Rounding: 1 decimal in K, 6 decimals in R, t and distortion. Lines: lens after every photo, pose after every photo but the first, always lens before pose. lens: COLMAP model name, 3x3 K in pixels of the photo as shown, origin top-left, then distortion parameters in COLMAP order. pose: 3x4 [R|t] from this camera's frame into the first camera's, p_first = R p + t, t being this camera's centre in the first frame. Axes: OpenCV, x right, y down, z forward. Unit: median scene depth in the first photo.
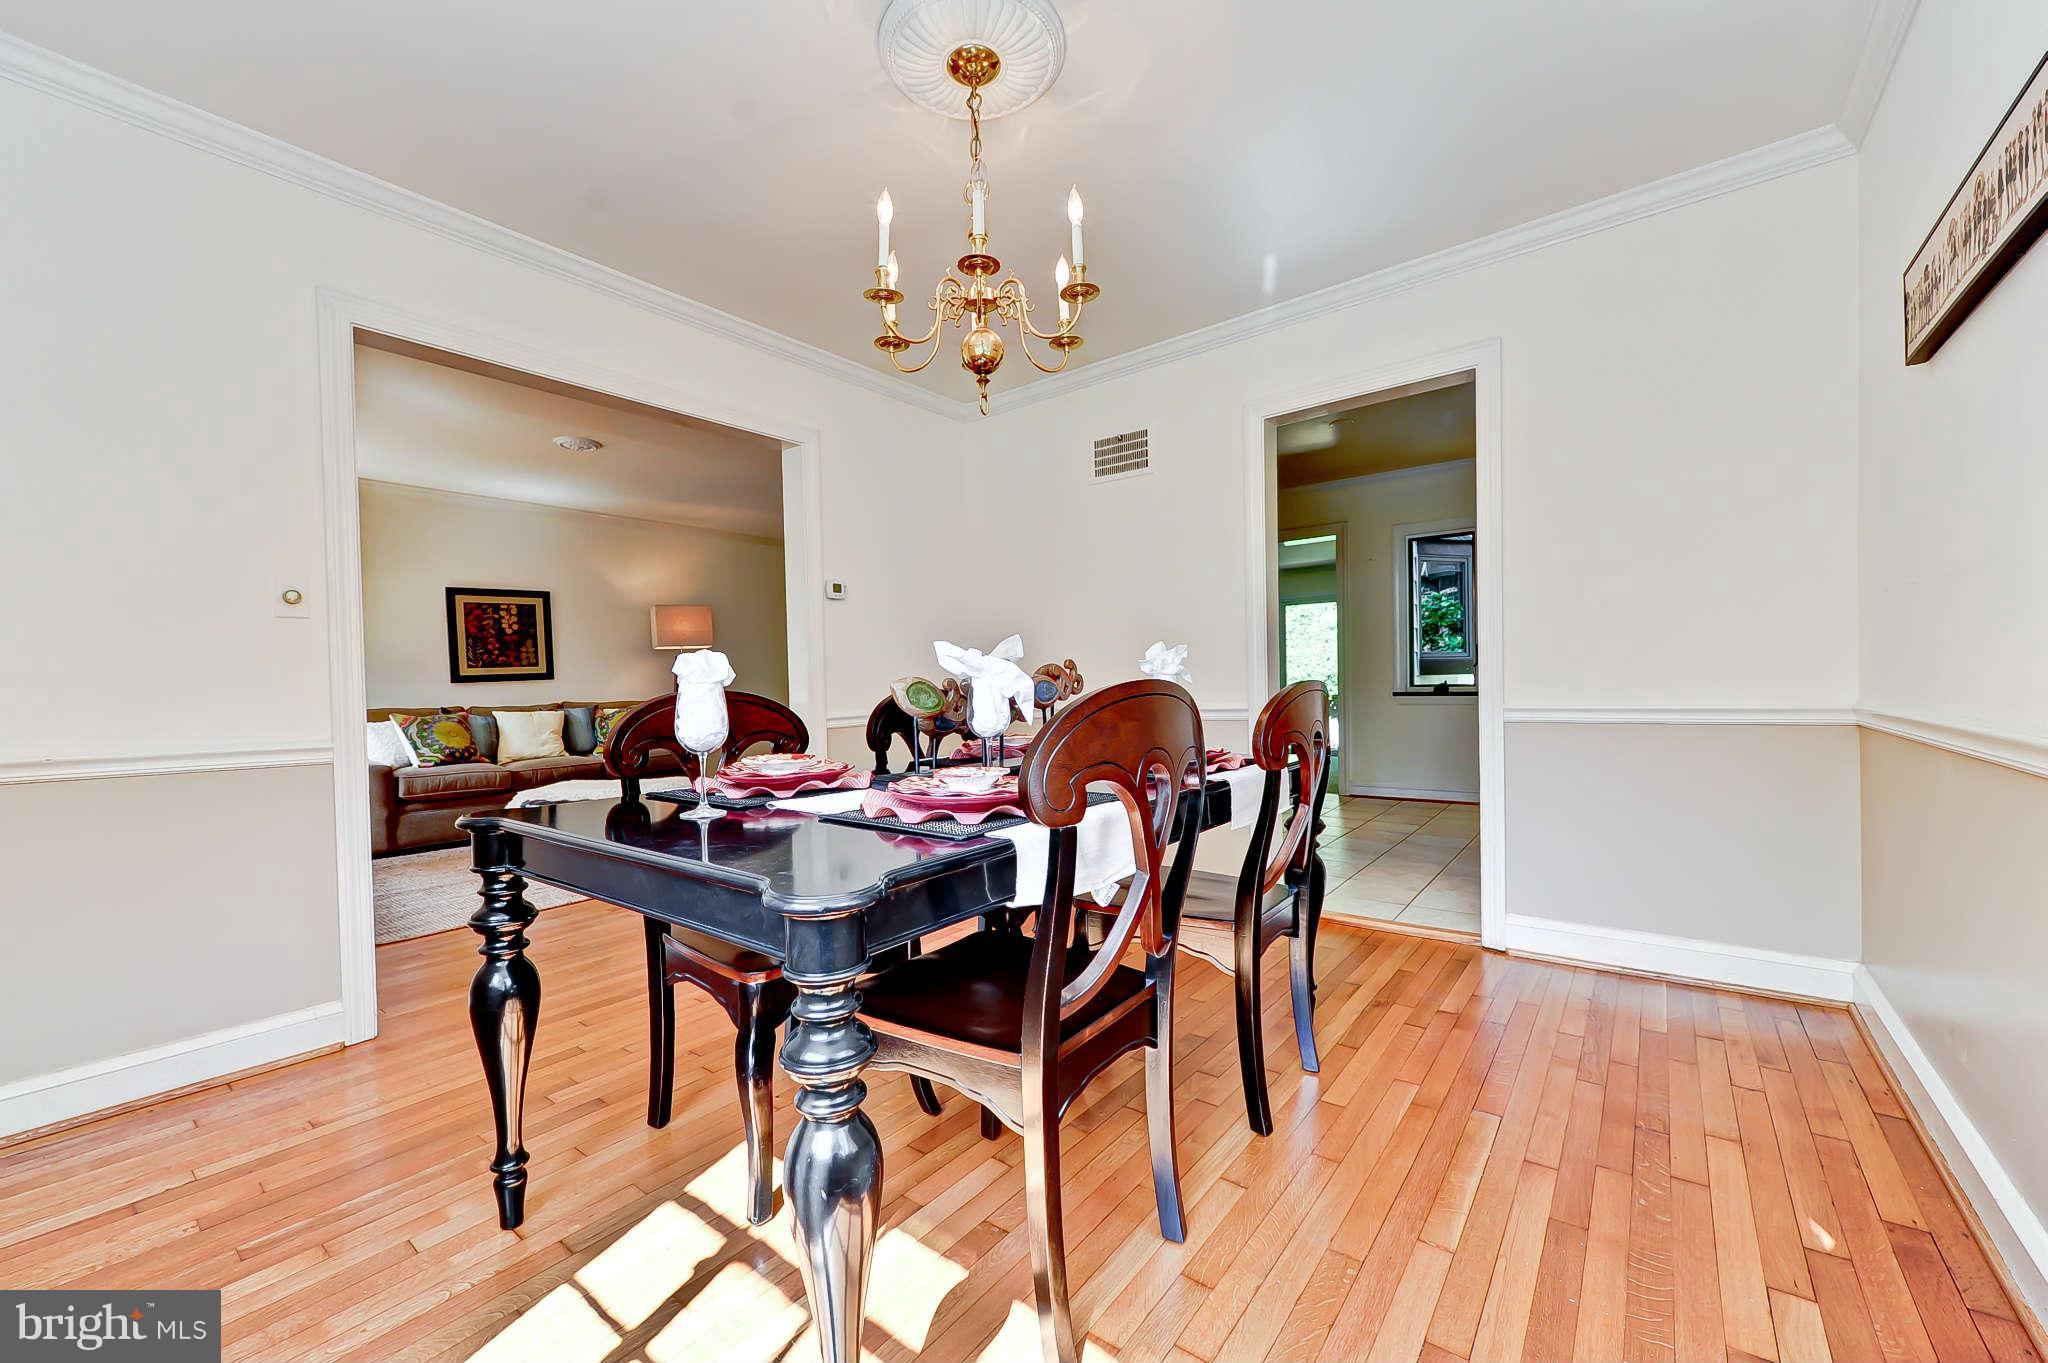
lens RADIAL K [[793.4, 0, 1011.8], [0, 793.4, 695.7], [0, 0, 1]] dist [0.009396, 0.000000]
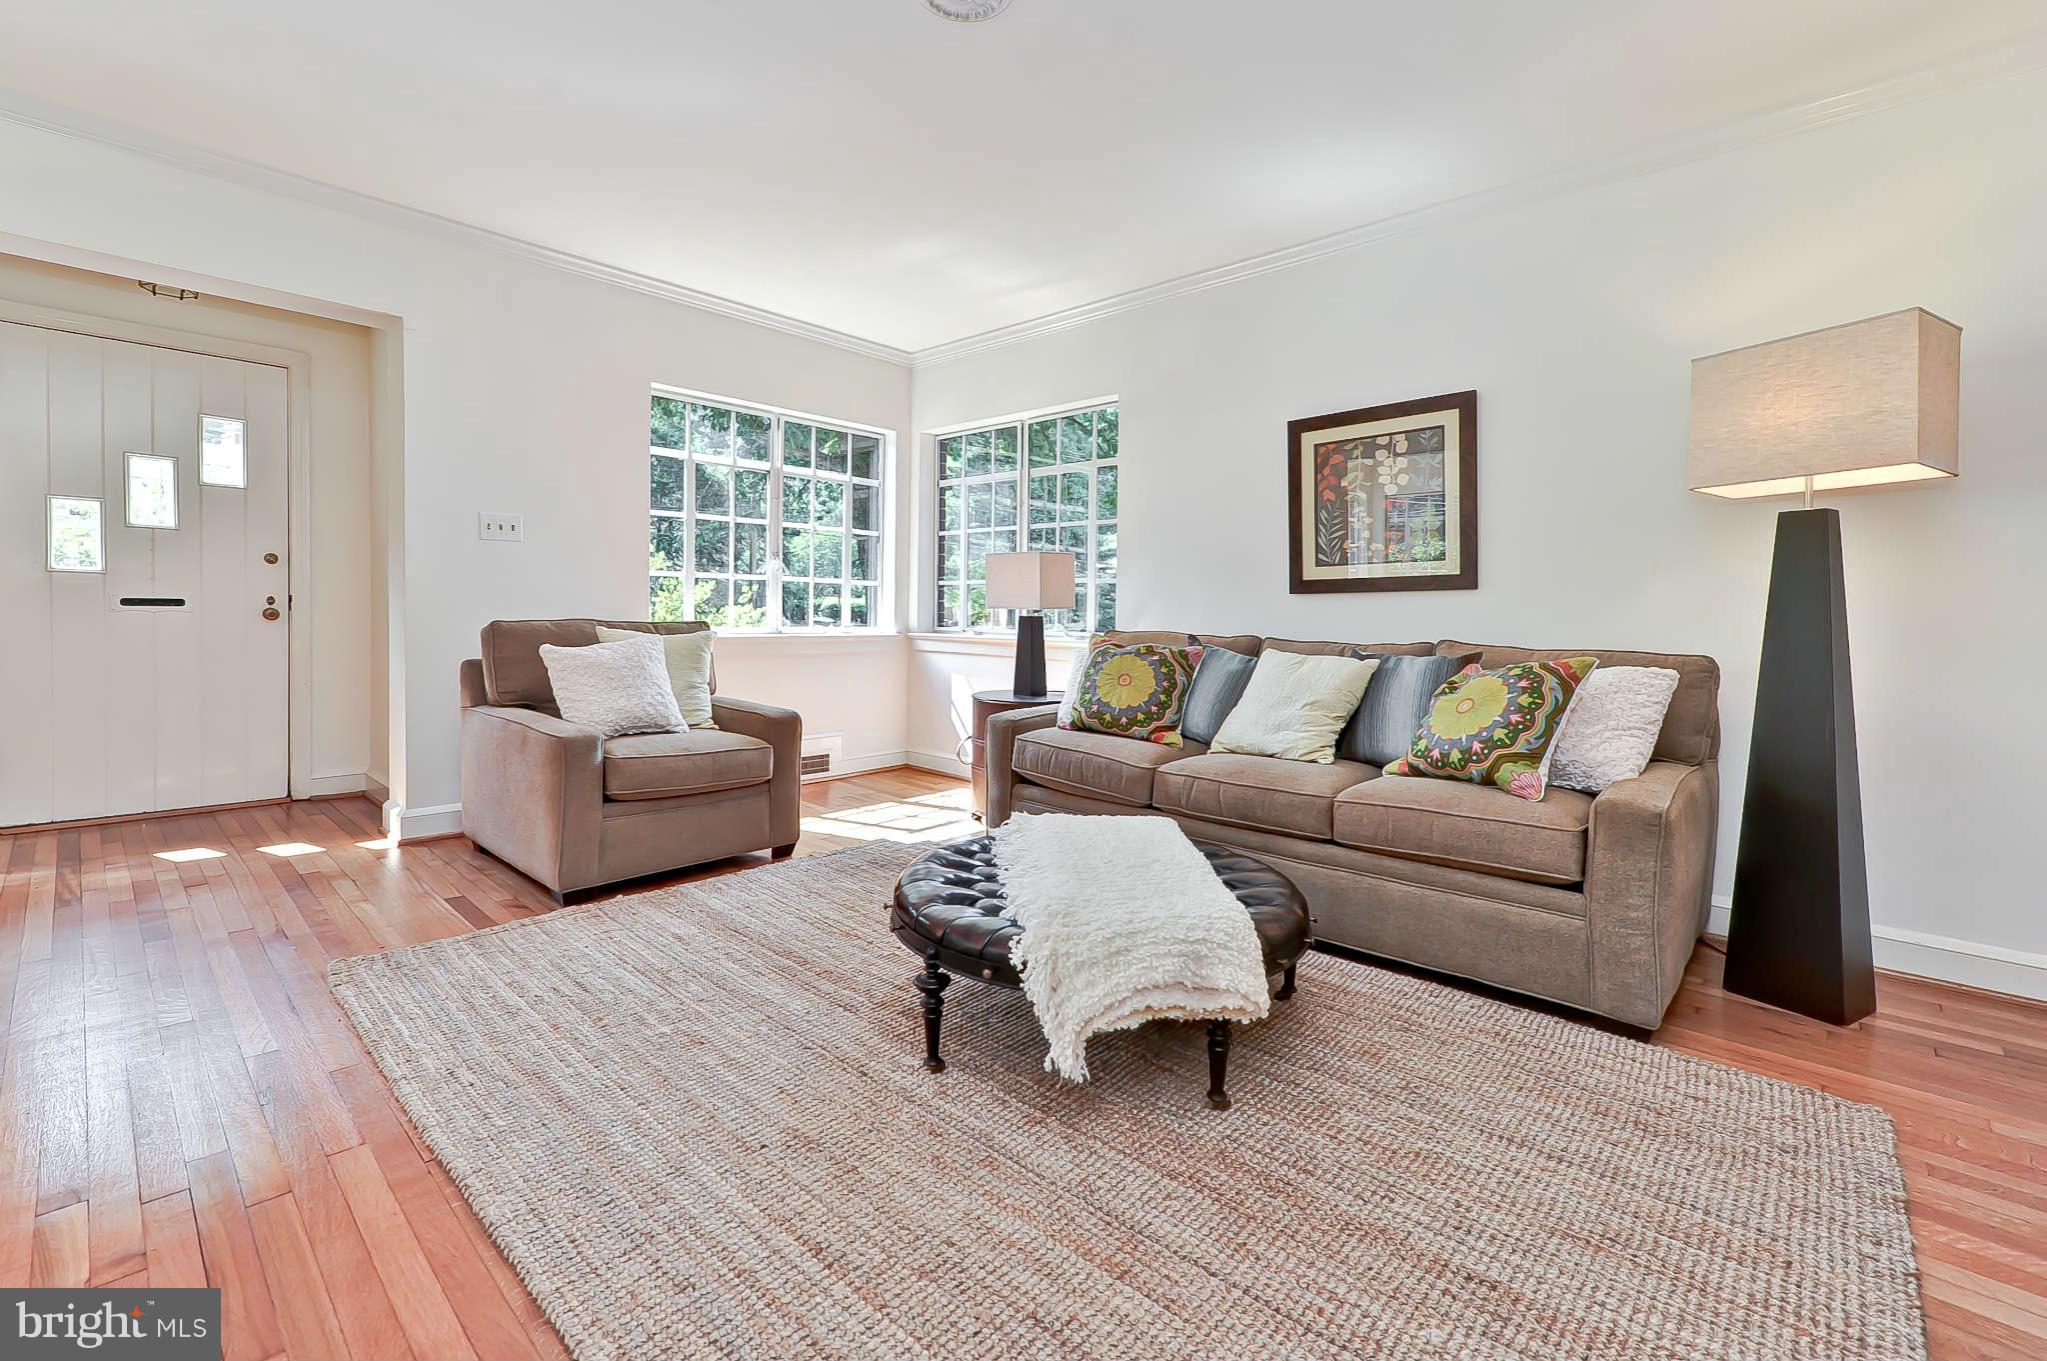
lens RADIAL K [[886.2, 0, 1010.2], [0, 886.2, 626.0], [0, 0, 1]] dist [0.001087, -0.000244]
pose [[-0.086682, 0.040572, -0.995410, -0.068086], [-0.036596, 0.998366, 0.043879, -0.013109], [0.995564, 0.040231, -0.085056, 0.842910]]
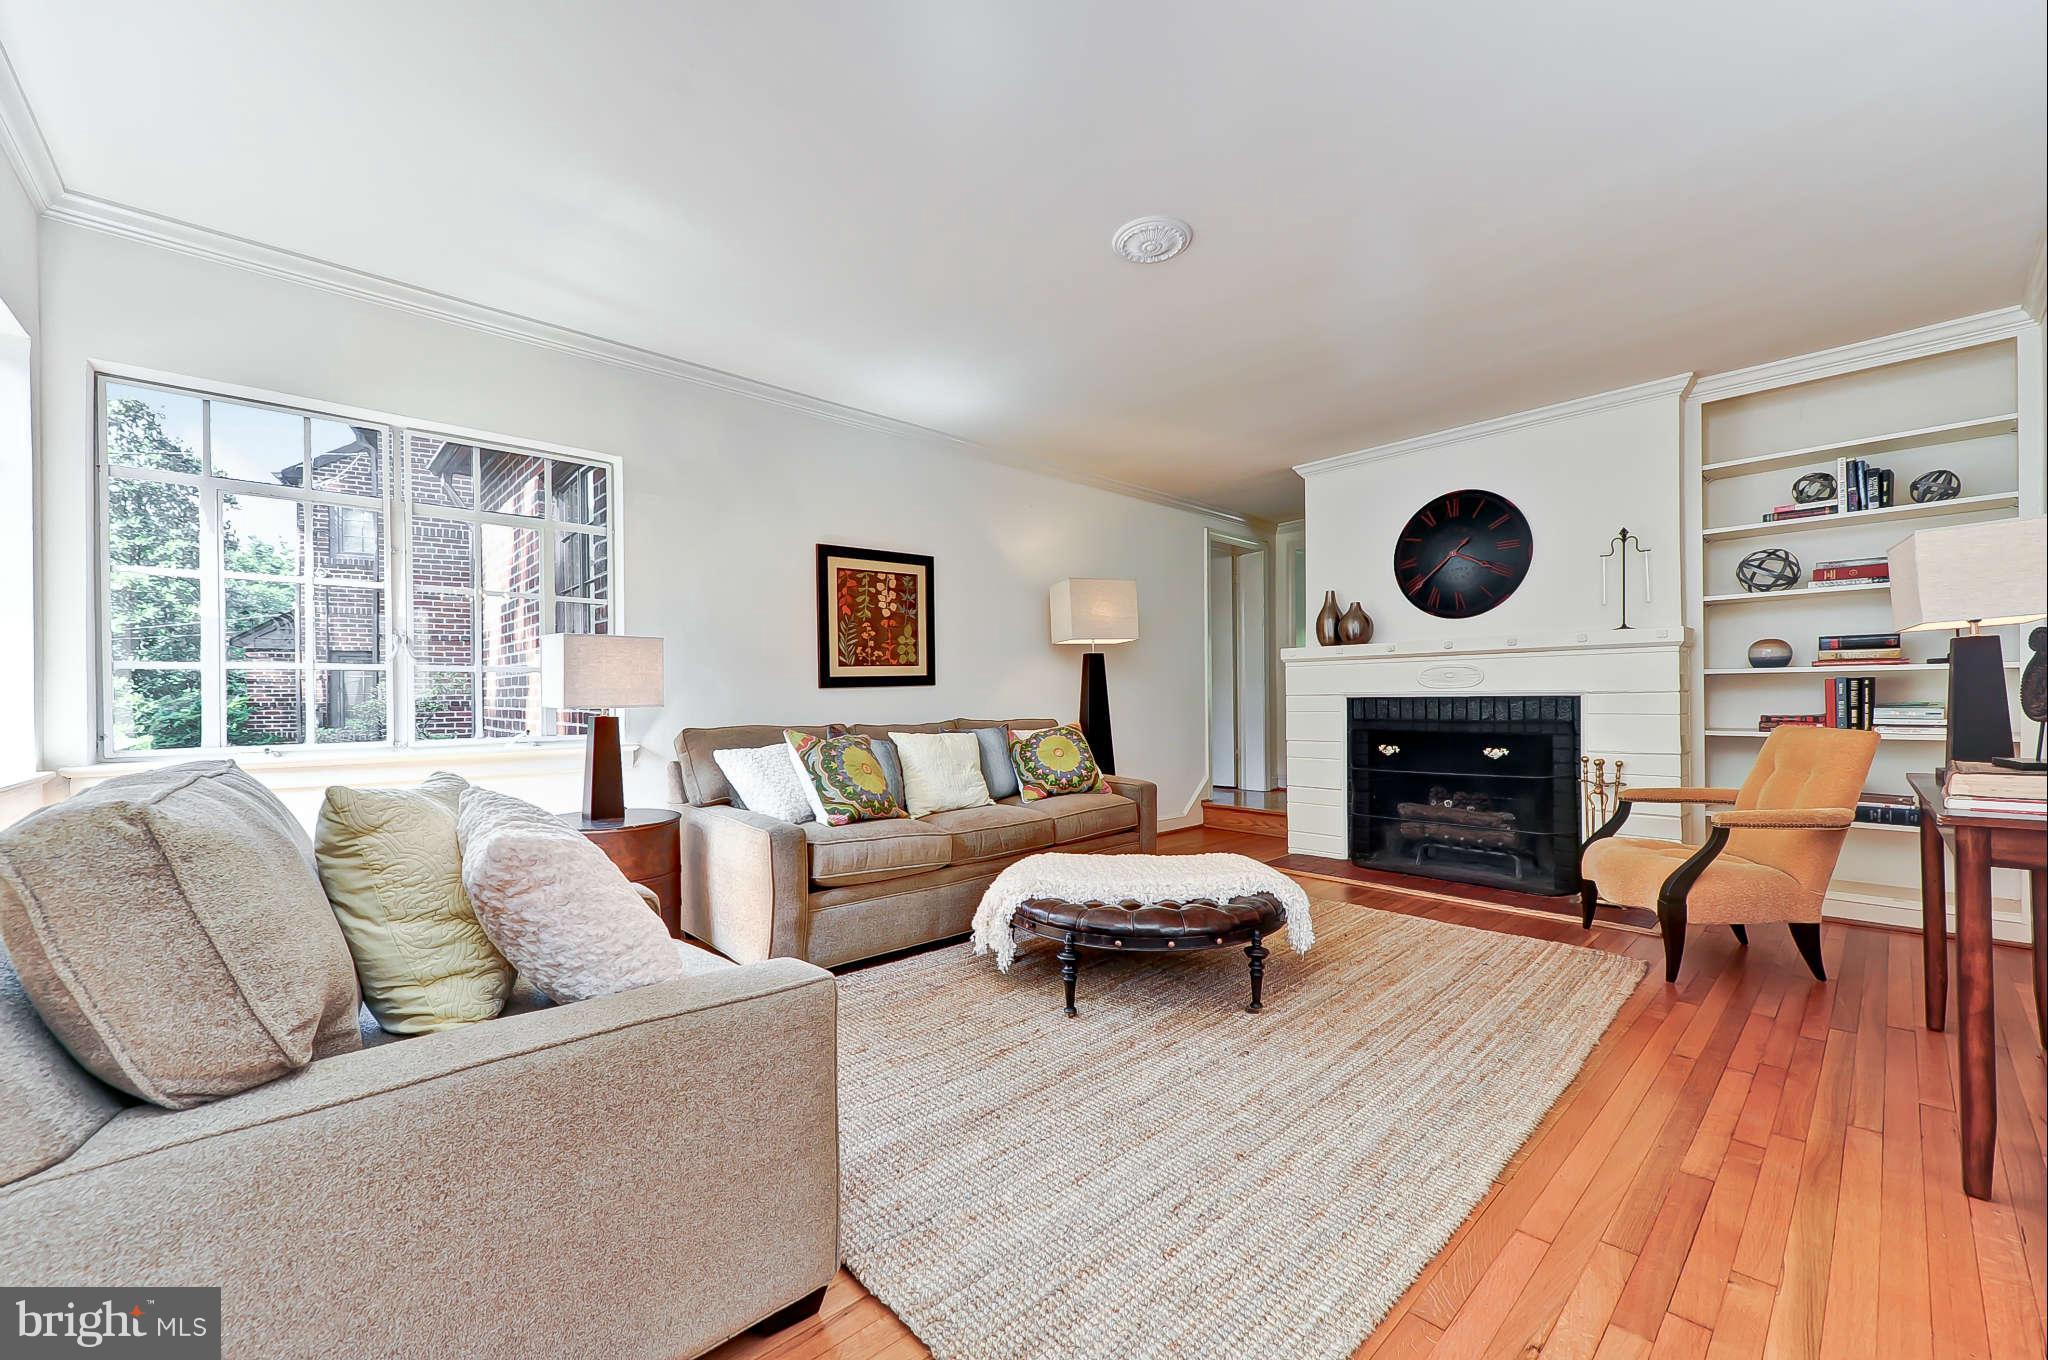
lens RADIAL K [[801.4, 0, 1019.5], [0, 801.4, 694.0], [0, 0, 1]] dist [0.001887, -0.000358]
pose [[0.988529, 0.012264, -0.150536, -0.429746], [-0.016171, 0.999563, -0.024759, 0.002849], [0.150166, 0.026909, 0.988295, 0.358072]]
